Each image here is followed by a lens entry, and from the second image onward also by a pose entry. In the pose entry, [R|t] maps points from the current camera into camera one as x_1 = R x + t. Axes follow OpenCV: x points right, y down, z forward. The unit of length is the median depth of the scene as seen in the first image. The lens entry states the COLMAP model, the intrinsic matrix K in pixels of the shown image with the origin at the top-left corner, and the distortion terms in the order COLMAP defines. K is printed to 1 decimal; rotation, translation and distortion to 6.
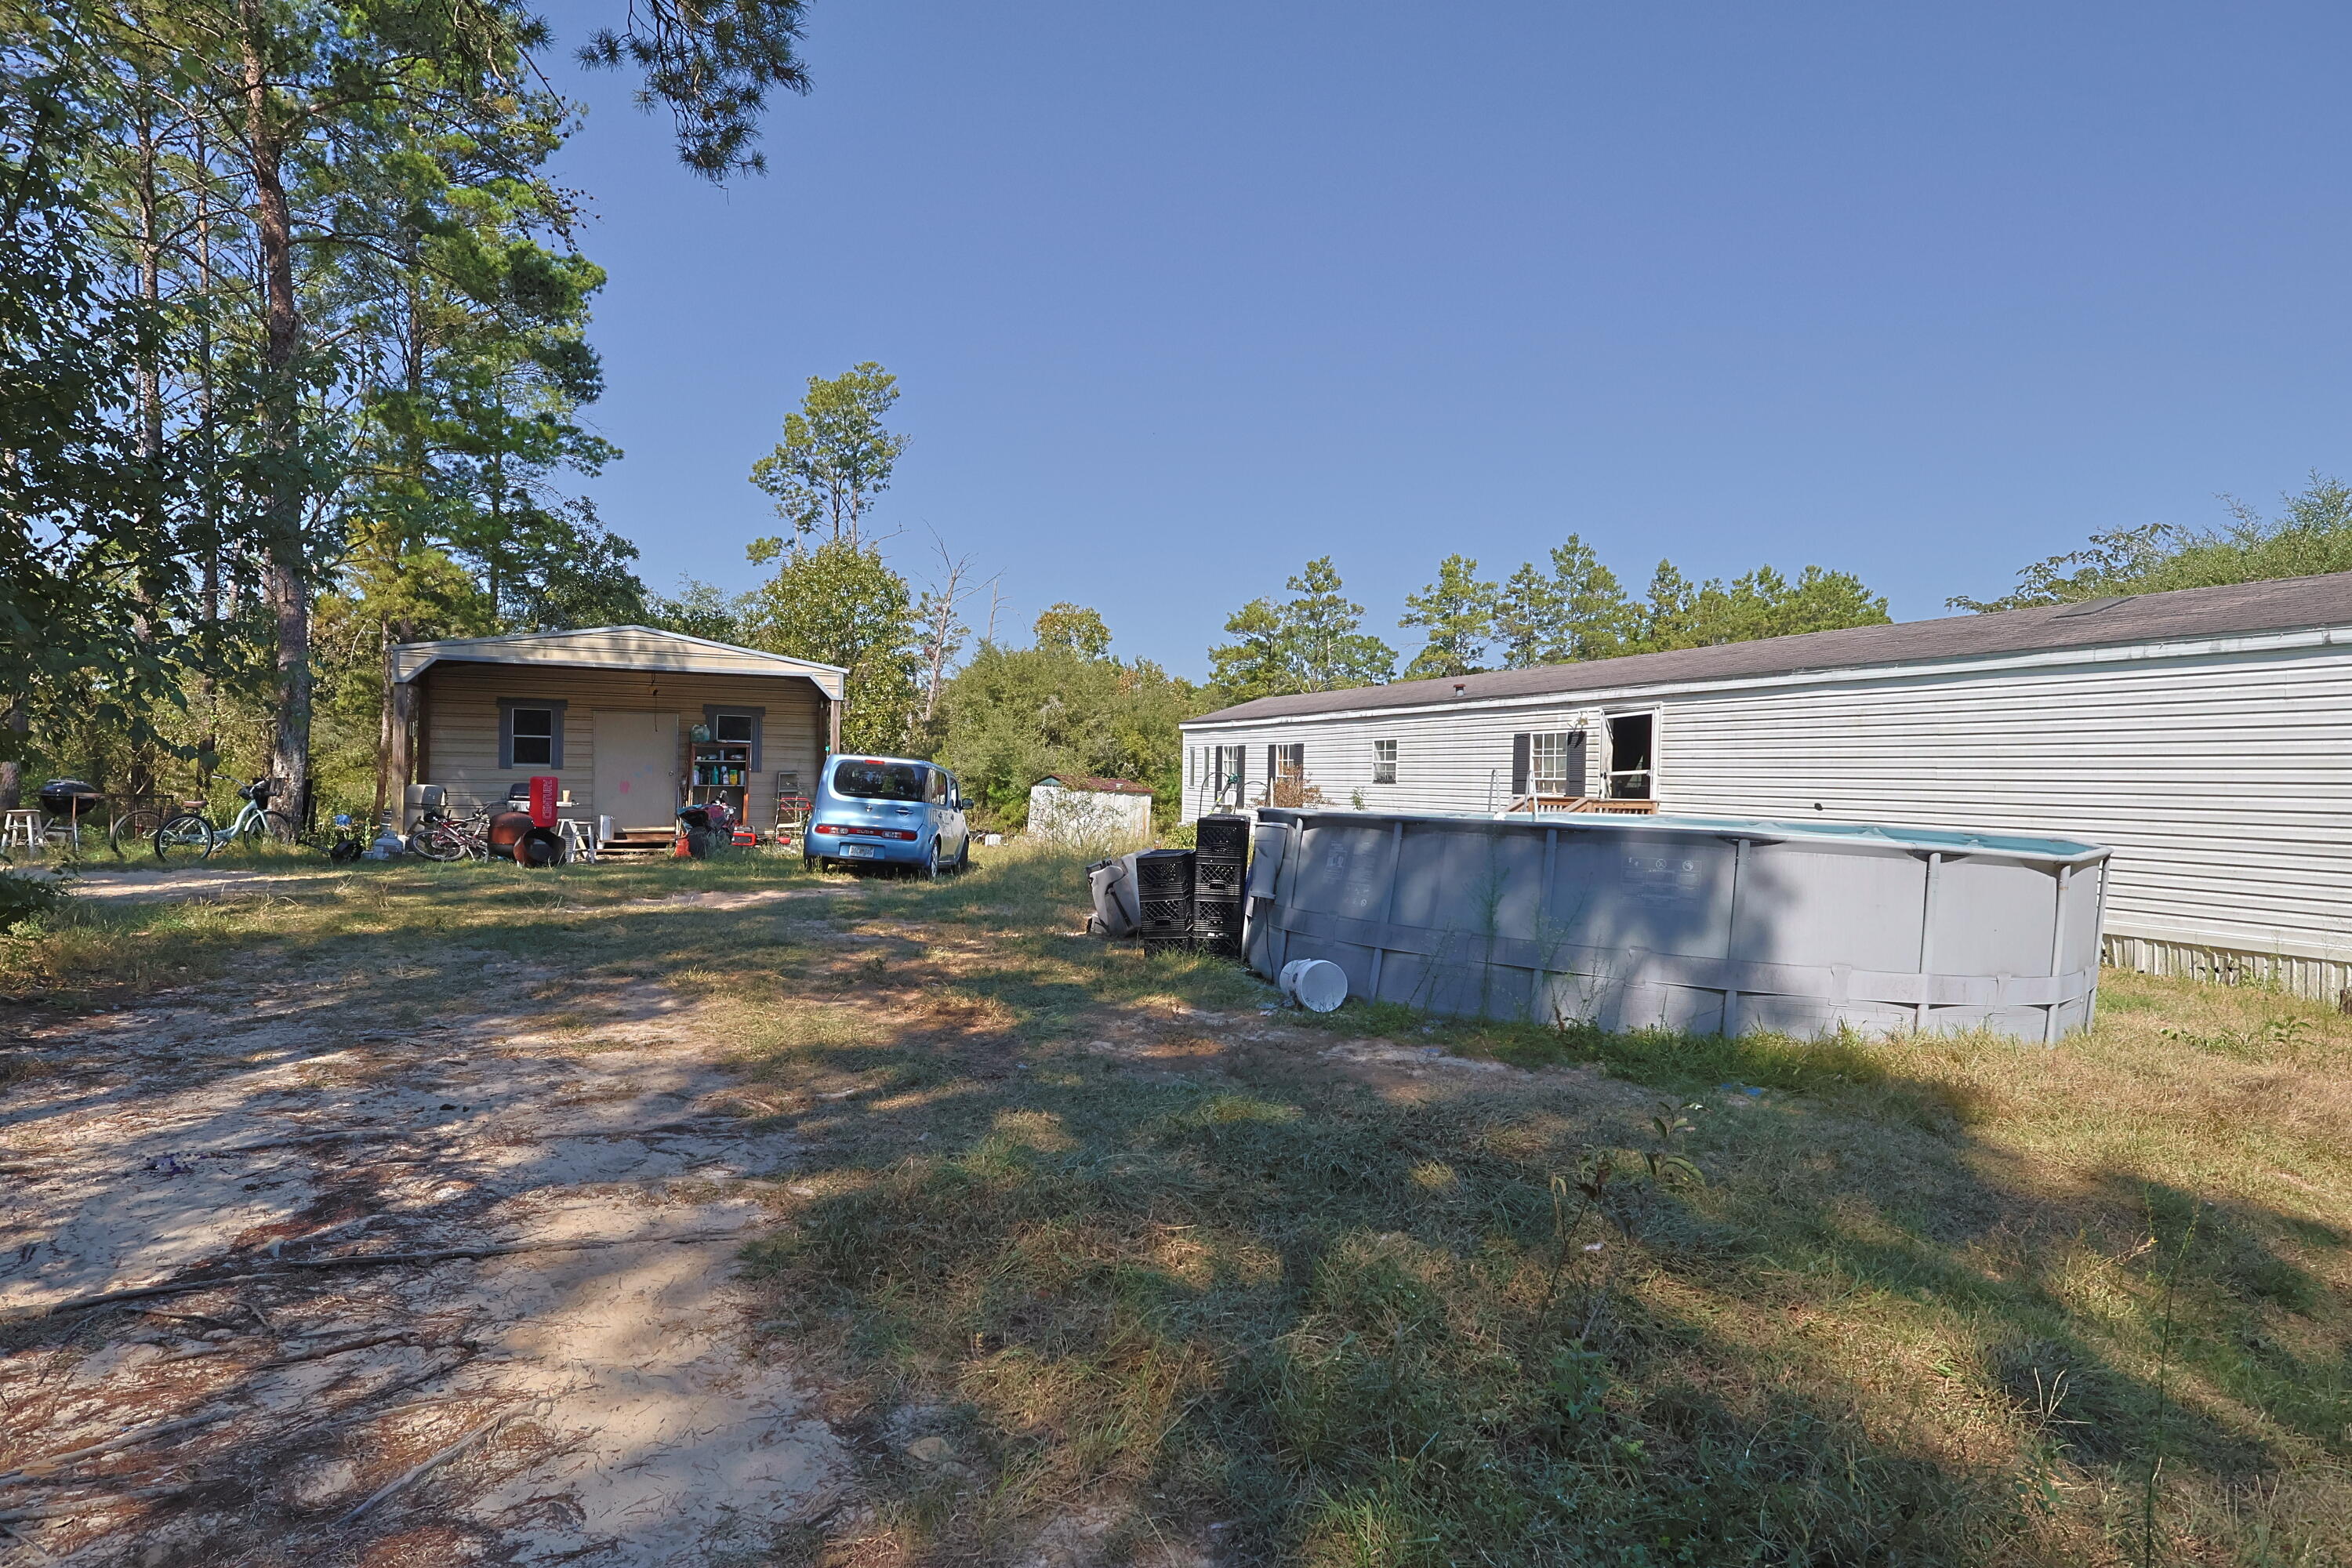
lens RADIAL K [[1142.4, 0, 1176.0], [0, 1142.4, 784.0], [0, 0, 1]] dist [-0.001575, -0.000783]
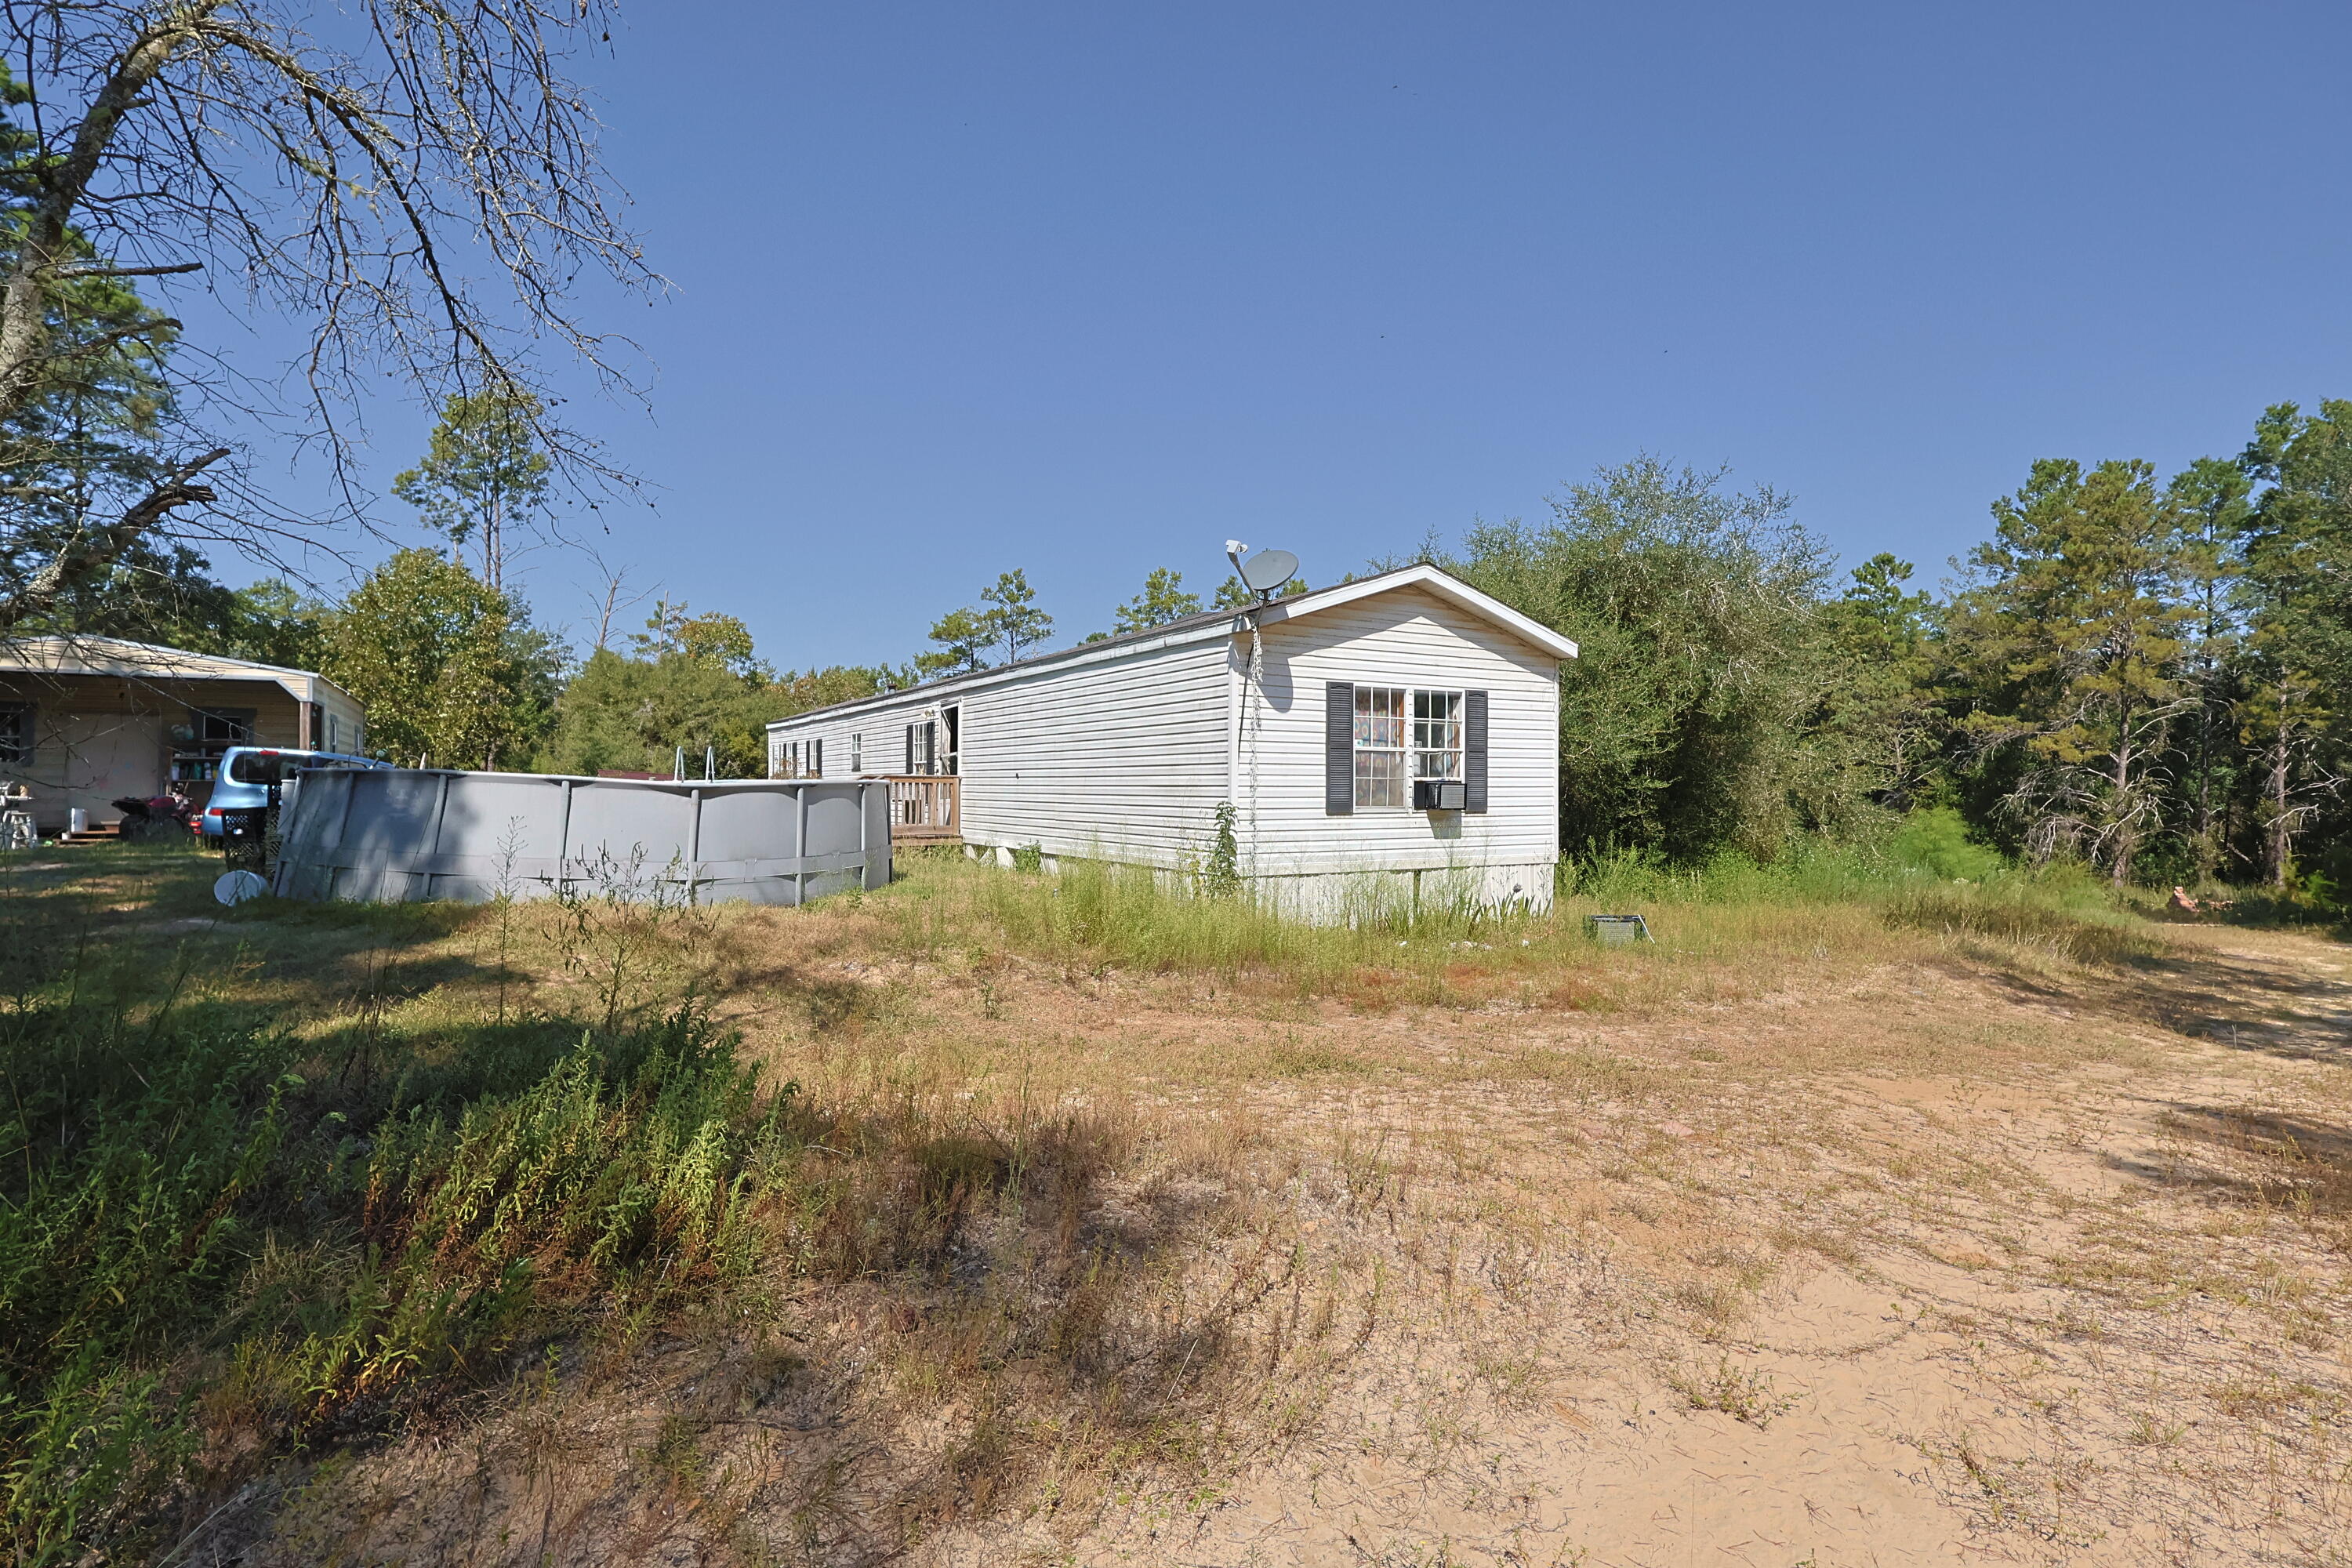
lens RADIAL K [[1142.4, 0, 1176.0], [0, 1142.4, 784.0], [0, 0, 1]] dist [-0.001575, -0.000783]
pose [[0.993208, -0.014746, 0.115418, 0.333103], [0.015600, 0.999857, -0.006499, 0.022258], [-0.115305, 0.008255, 0.993296, -0.158095]]
